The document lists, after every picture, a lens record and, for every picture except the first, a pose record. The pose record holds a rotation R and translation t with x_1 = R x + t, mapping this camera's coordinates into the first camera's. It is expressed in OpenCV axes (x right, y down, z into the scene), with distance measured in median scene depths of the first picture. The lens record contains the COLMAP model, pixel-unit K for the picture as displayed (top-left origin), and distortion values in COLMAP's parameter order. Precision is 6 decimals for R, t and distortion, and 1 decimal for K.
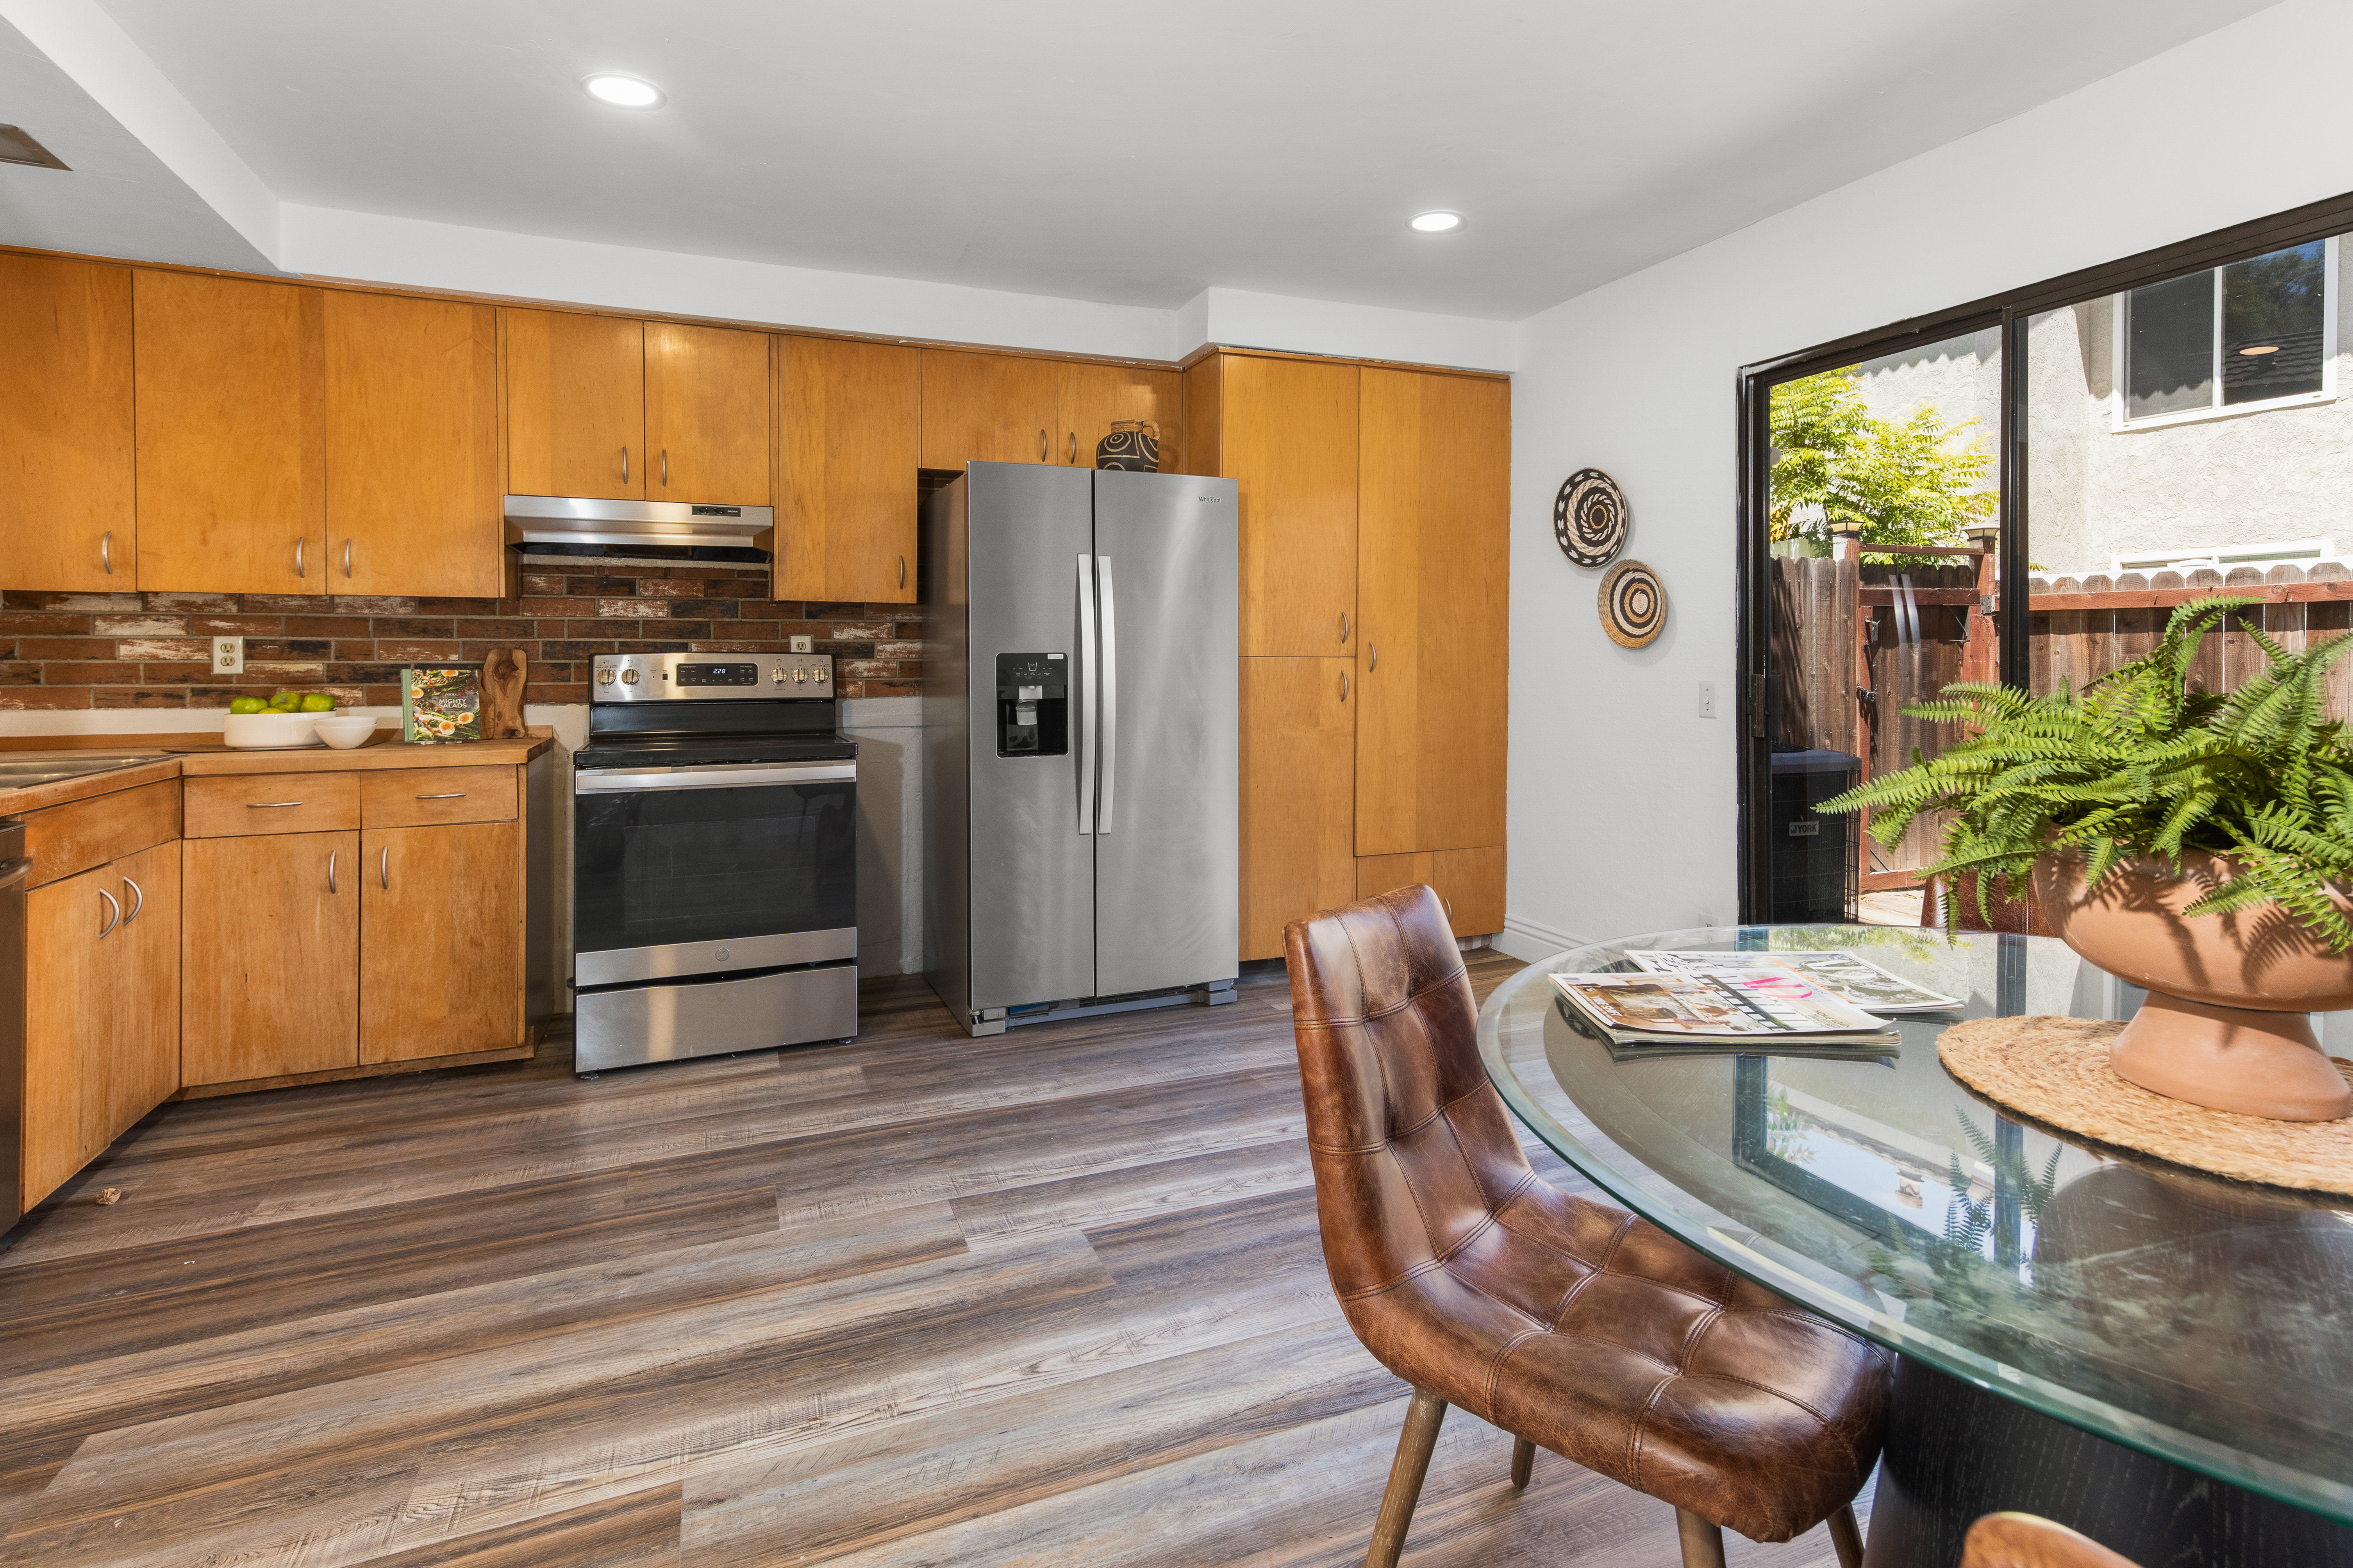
lens RADIAL K [[1149.0, 0, 1156.0], [0, 1149.0, 636.3], [0, 0, 1]] dist [0.034470, 0.000287]
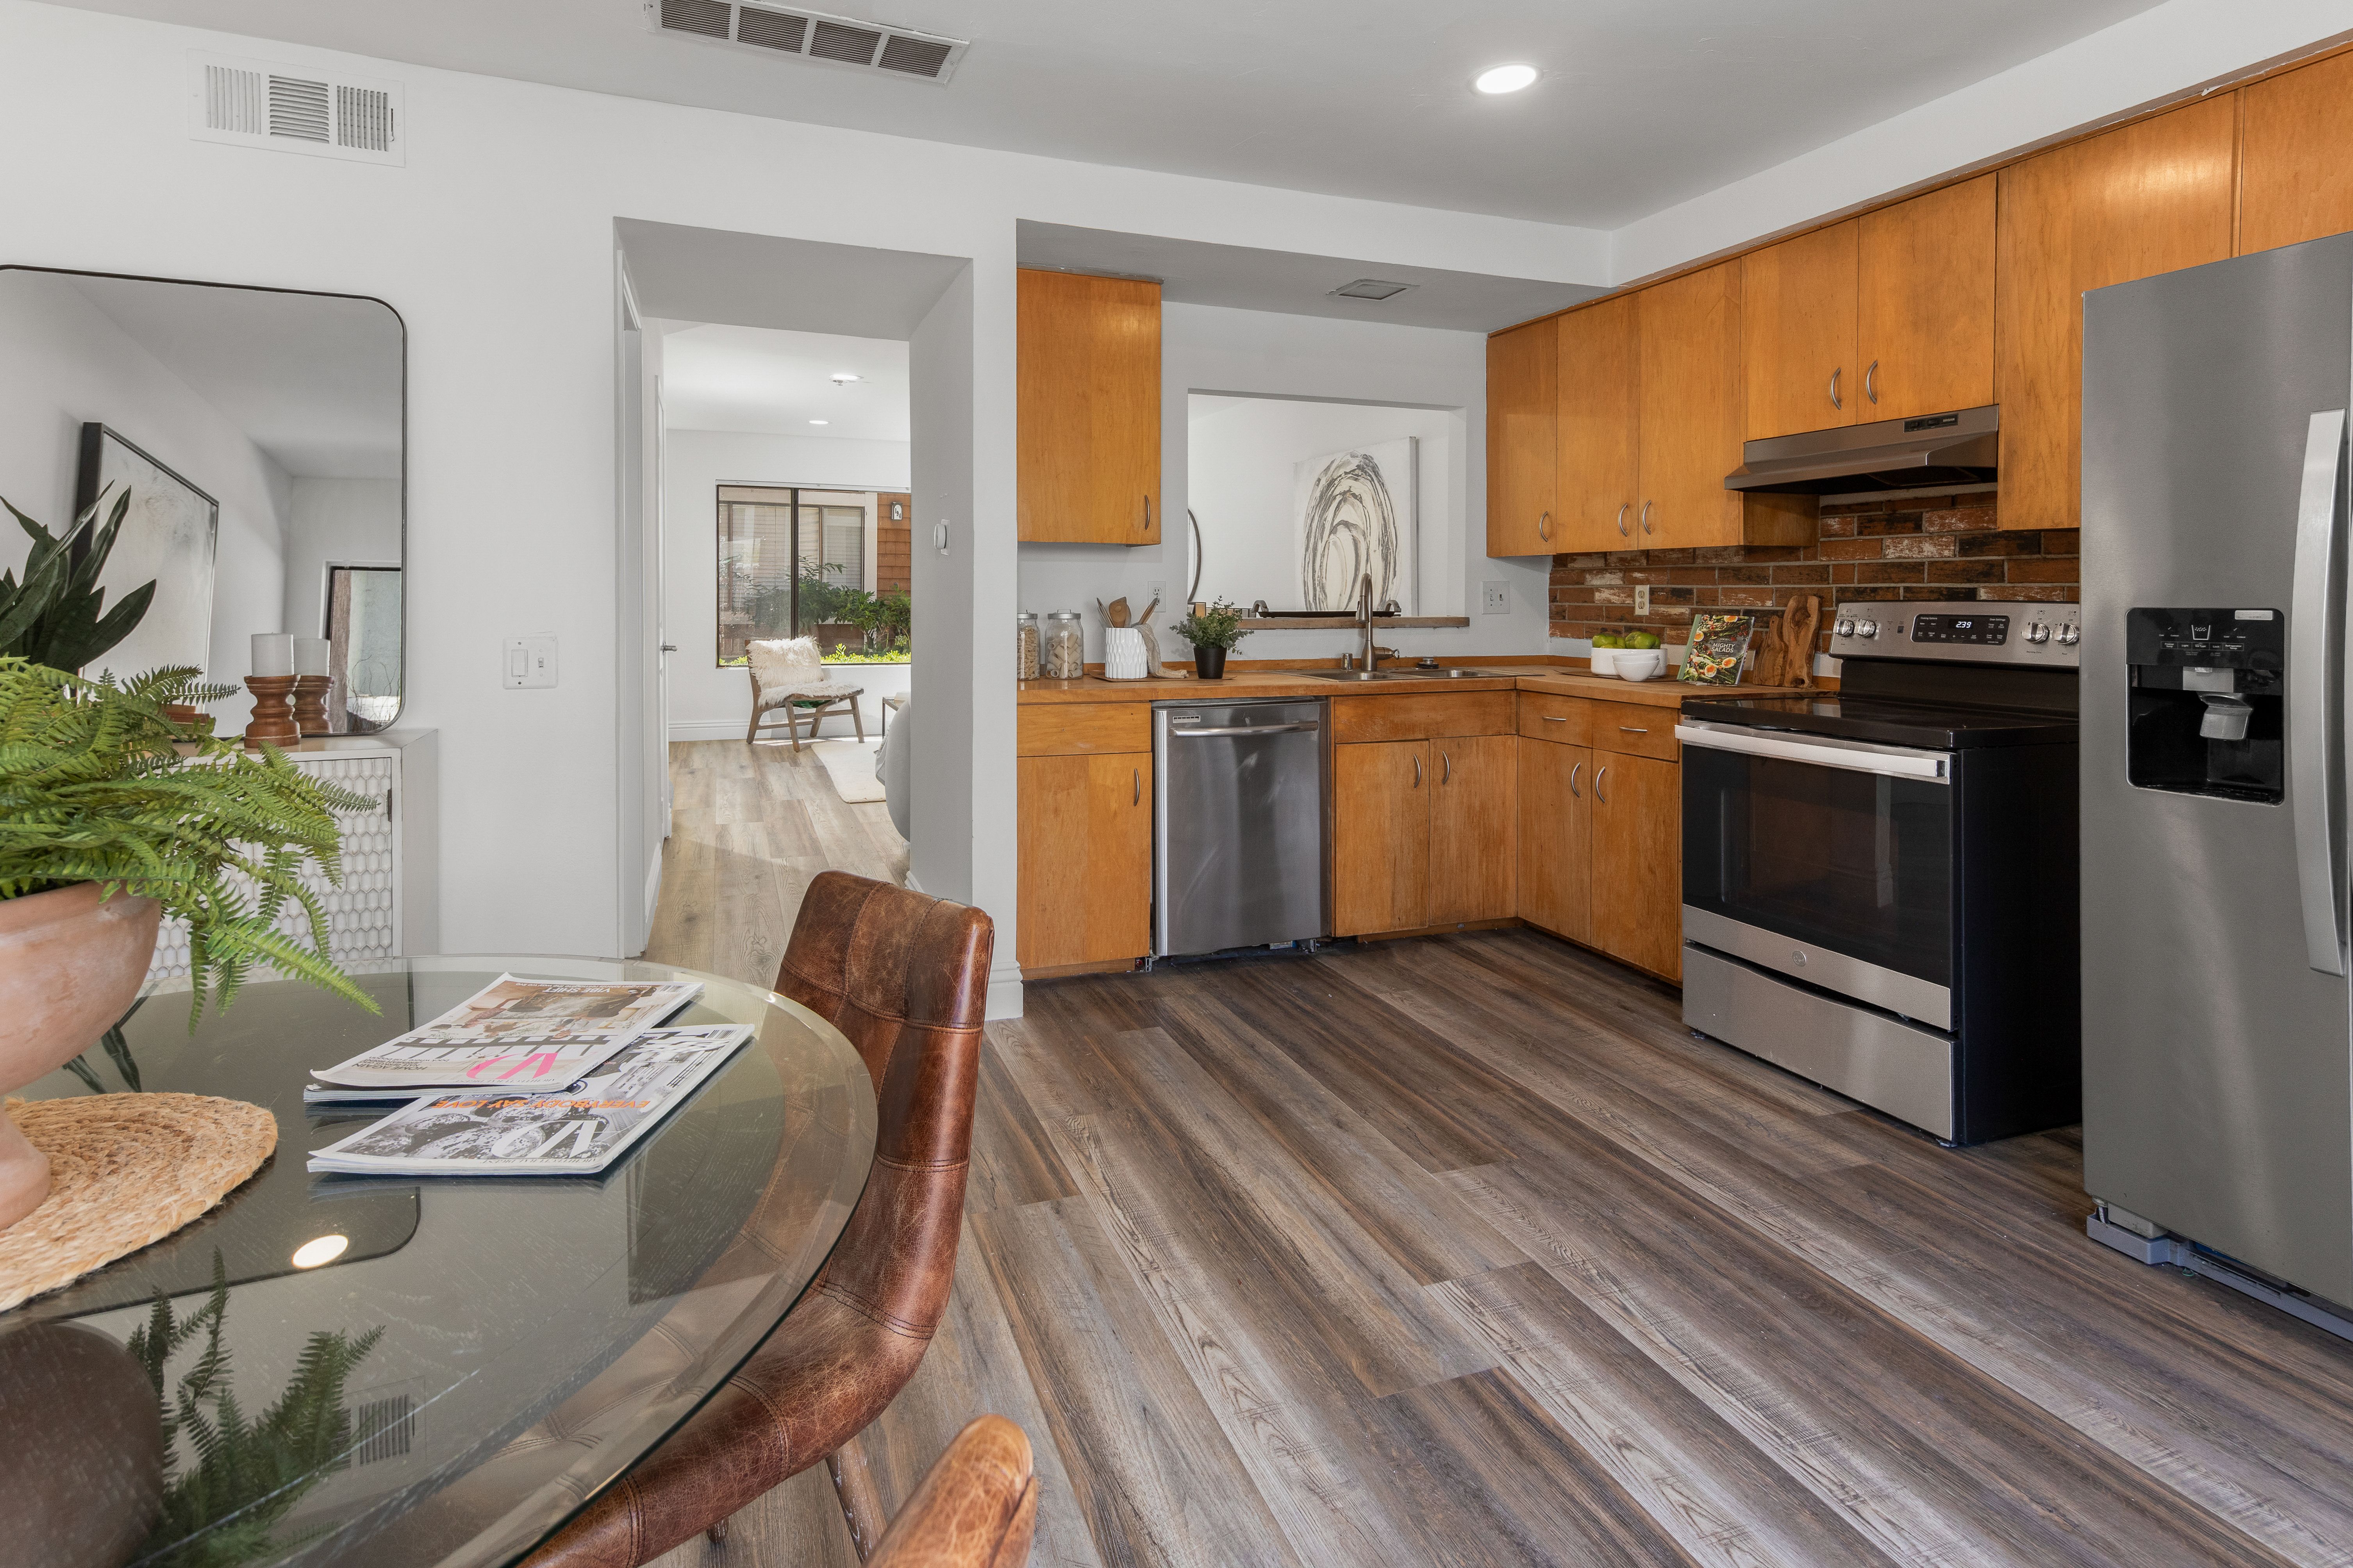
lens RADIAL K [[1185.5, 0, 1177.7], [0, 1185.5, 589.4], [0, 0, 1]] dist [0.023869, -0.000010]
pose [[0.001209, -0.001347, -0.999998, 0.507750], [0.017917, 0.999839, -0.001325, -0.002475], [0.999839, -0.017915, 0.001233, 0.554430]]
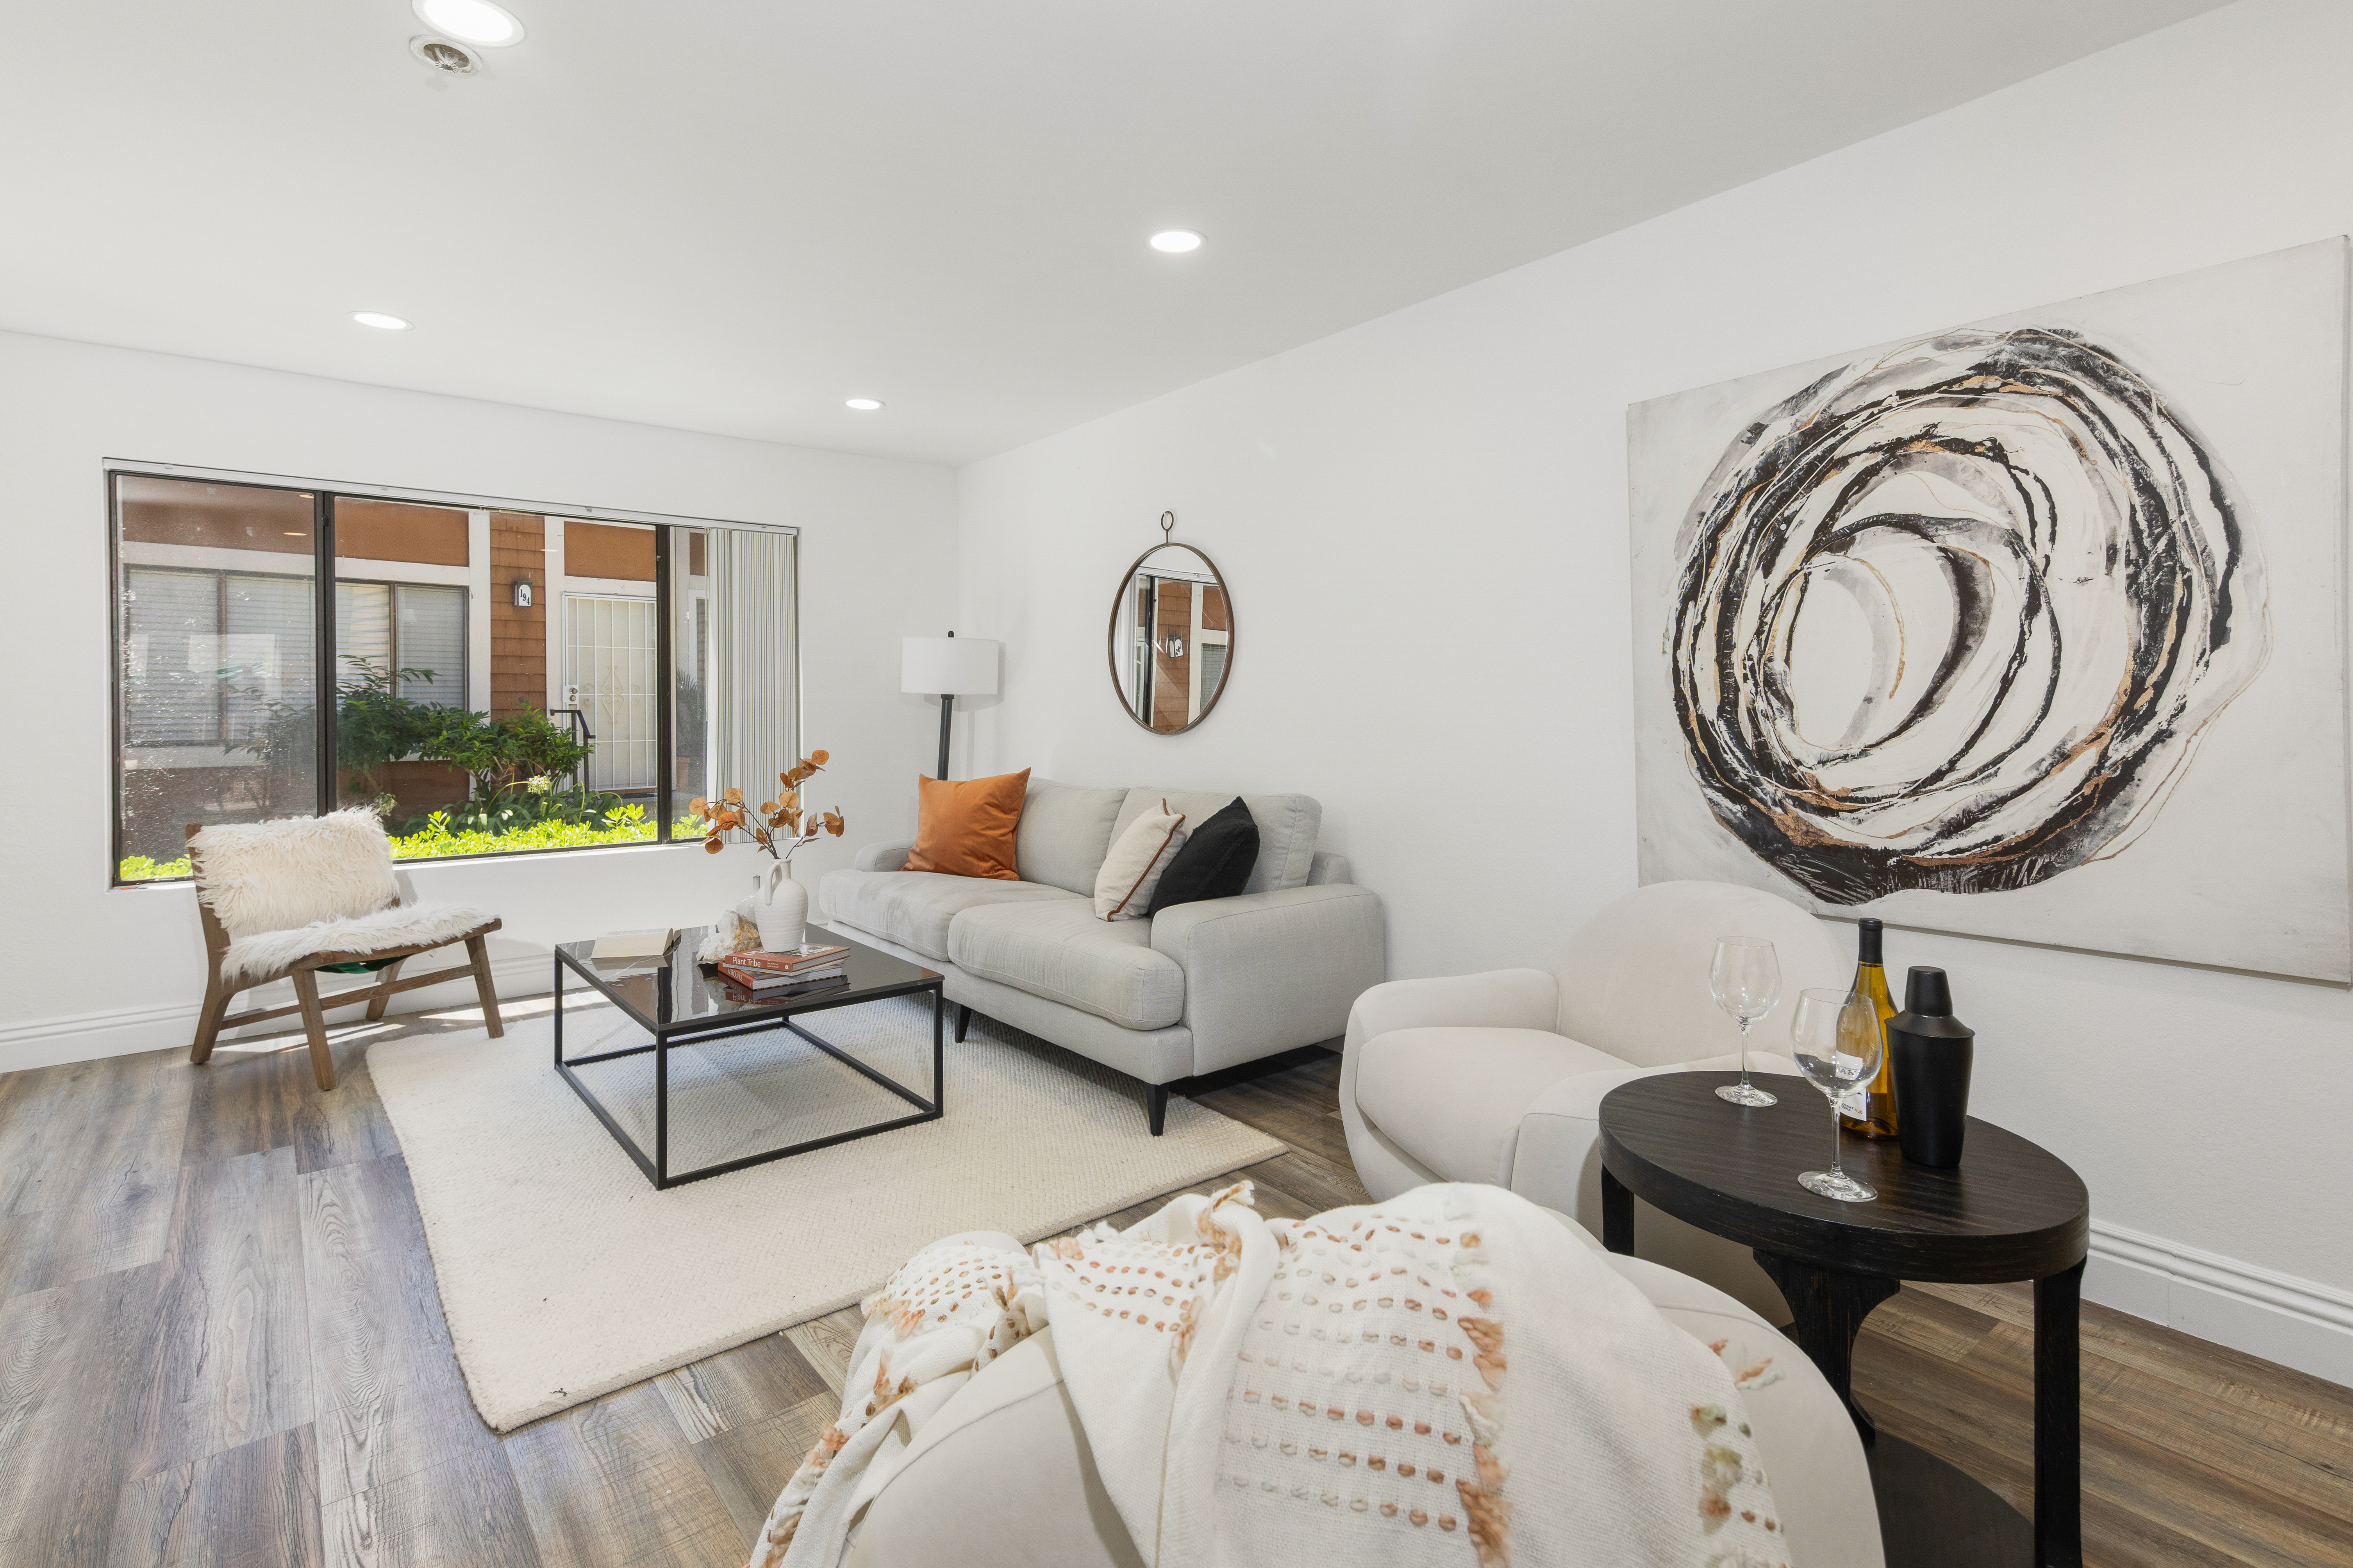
lens RADIAL K [[1132.1, 0, 1168.8], [0, 1132.1, 708.9], [0, 0, 1]] dist [0.025406, 0.000028]
pose [[0.298104, 0.000071, -0.954533, -0.915806], [0.027588, 0.999582, 0.008690, -0.005104], [0.954135, -0.028924, 0.297977, 0.133643]]
